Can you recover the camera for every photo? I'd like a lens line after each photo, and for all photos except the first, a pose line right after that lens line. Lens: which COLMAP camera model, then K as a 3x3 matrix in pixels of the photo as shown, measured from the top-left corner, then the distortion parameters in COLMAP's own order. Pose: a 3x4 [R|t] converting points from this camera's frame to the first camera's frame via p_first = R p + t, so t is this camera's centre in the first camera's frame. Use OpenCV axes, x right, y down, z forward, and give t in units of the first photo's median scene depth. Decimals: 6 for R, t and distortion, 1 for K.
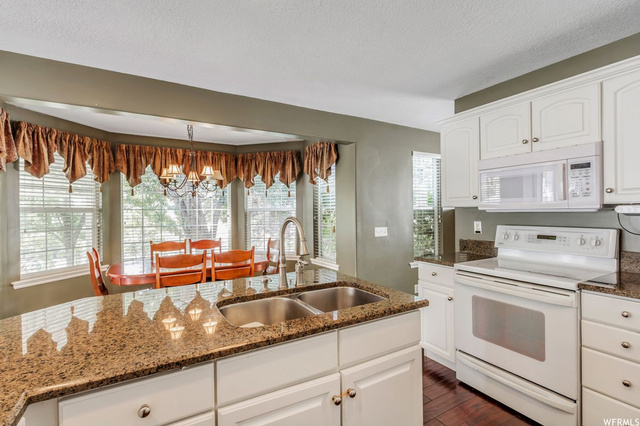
lens RADIAL K [[298.4, 0, 319.6], [0, 298.4, 212.2], [0, 0, 1]] dist [-0.003282, -0.000442]
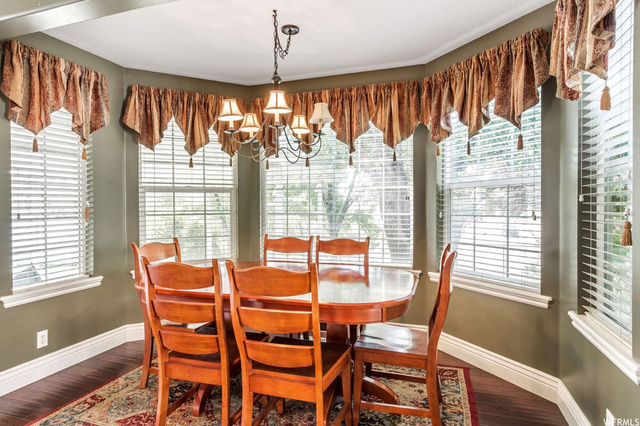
lens RADIAL K [[375.1, 0, 318.4], [0, 375.1, 212.2], [0, 0, 1]] dist [-0.008815, -0.000246]
pose [[0.653726, 0.014066, -0.756600, 0.112527], [-0.003061, 0.999868, 0.015944, 0.028852], [0.756725, -0.008107, 0.653683, 0.476485]]
